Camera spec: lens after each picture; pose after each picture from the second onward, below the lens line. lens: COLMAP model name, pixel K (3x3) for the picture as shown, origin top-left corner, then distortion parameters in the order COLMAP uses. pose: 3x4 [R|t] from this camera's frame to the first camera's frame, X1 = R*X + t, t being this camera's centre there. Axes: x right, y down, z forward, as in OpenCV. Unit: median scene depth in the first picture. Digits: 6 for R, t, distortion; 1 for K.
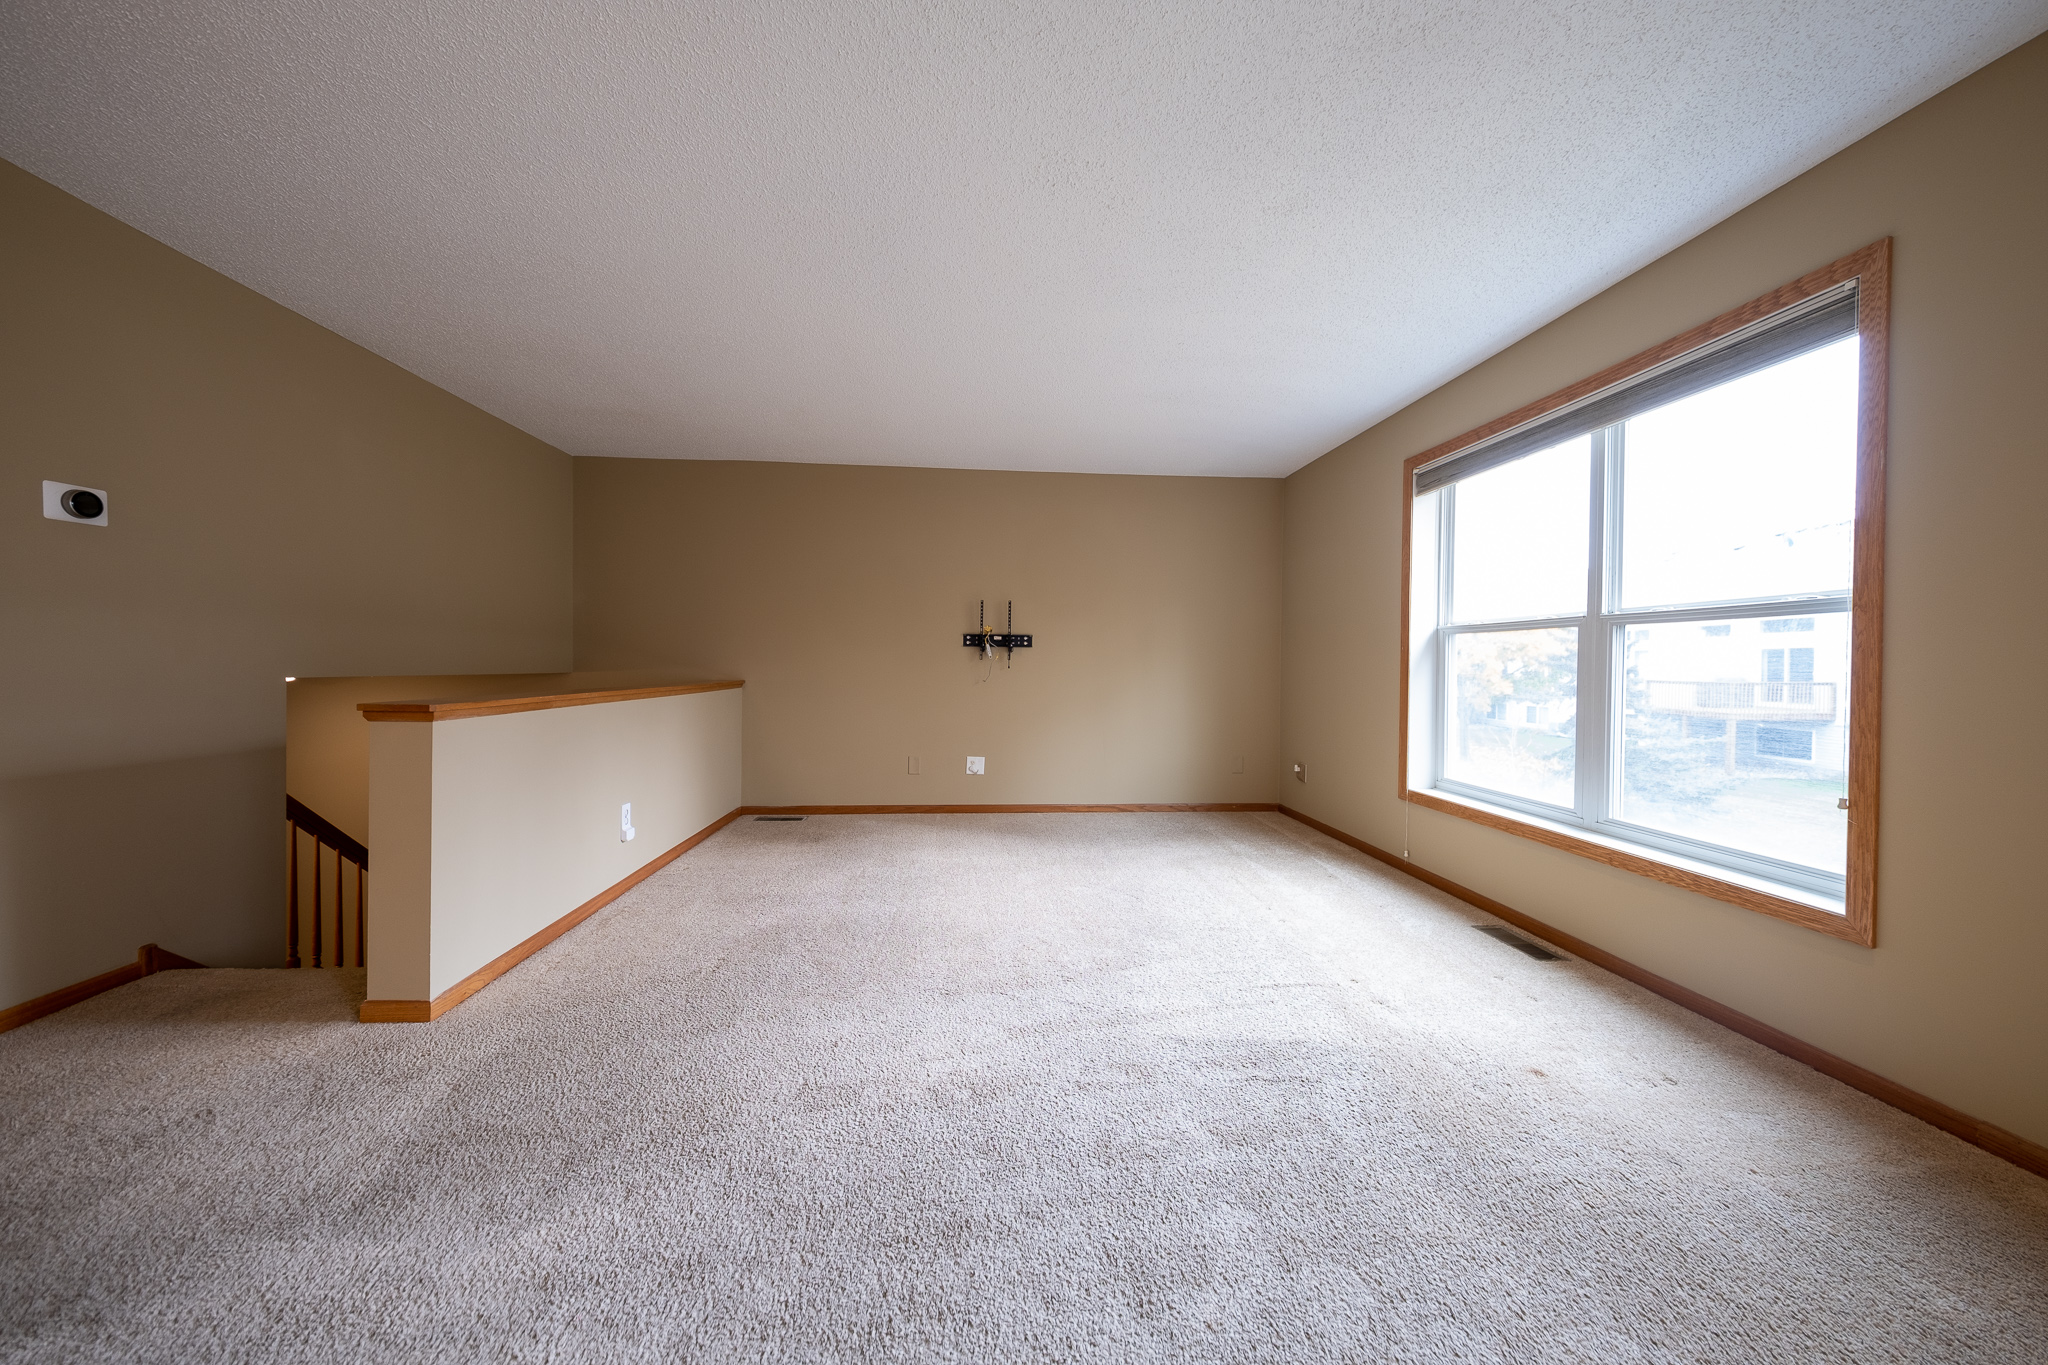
lens RADIAL K [[679.5, 0, 1023.6], [0, 679.5, 671.6], [0, 0, 1]] dist [0.010802, -0.005414]
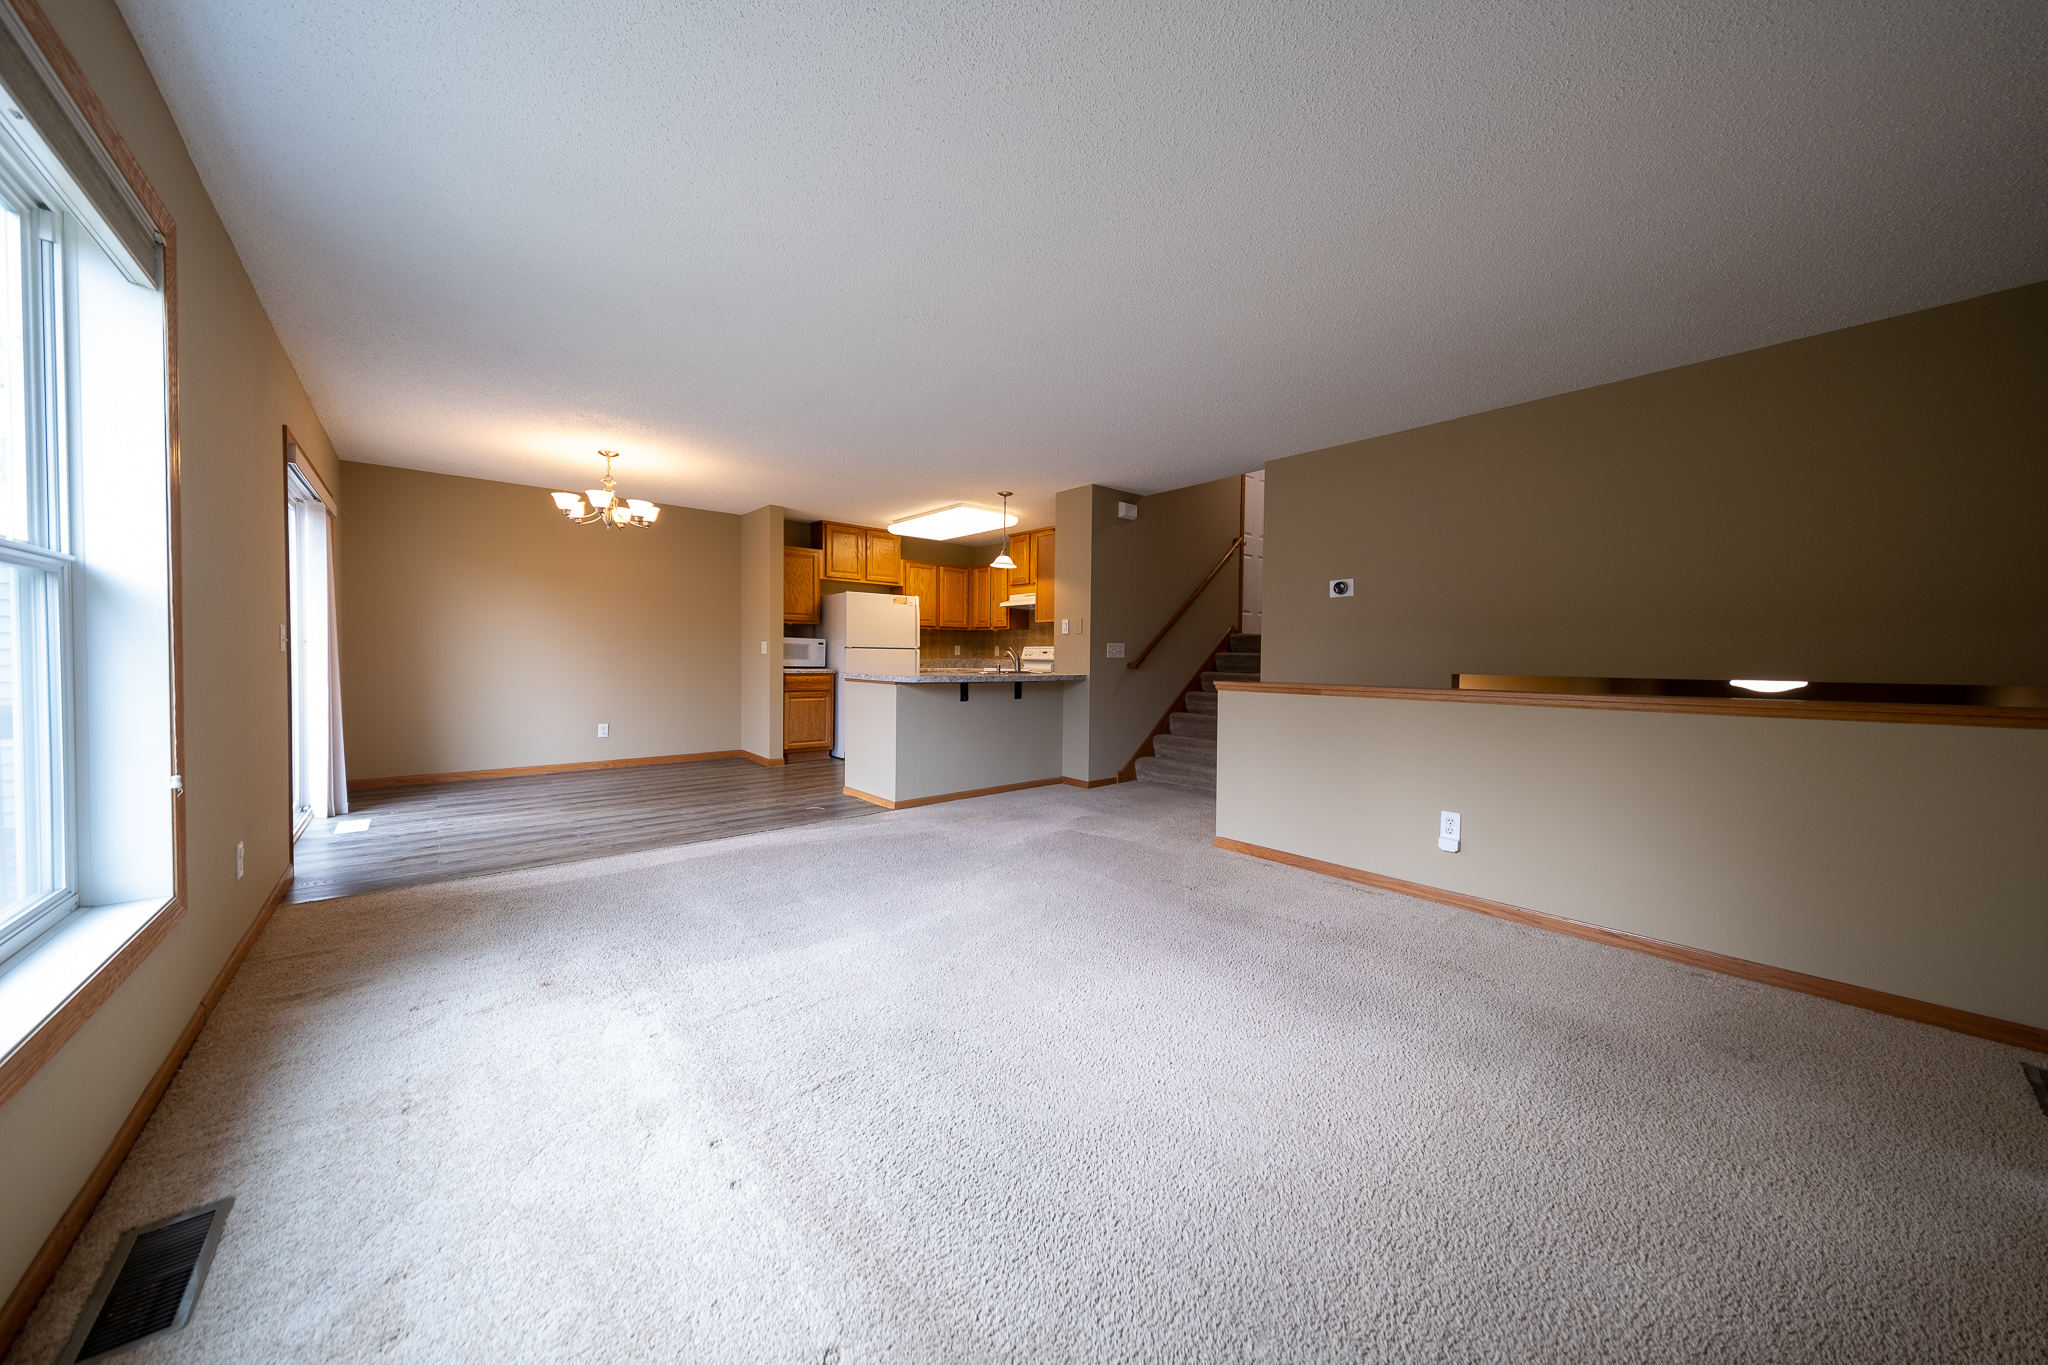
lens RADIAL K [[679.5, 0, 1023.6], [0, 679.5, 671.6], [0, 0, 1]] dist [0.010802, -0.005414]
pose [[-0.803772, 0.000894, -0.594937, 0.698158], [-0.019743, 0.999408, 0.028176, -0.026966], [0.594610, 0.034393, -0.803279, 2.190297]]
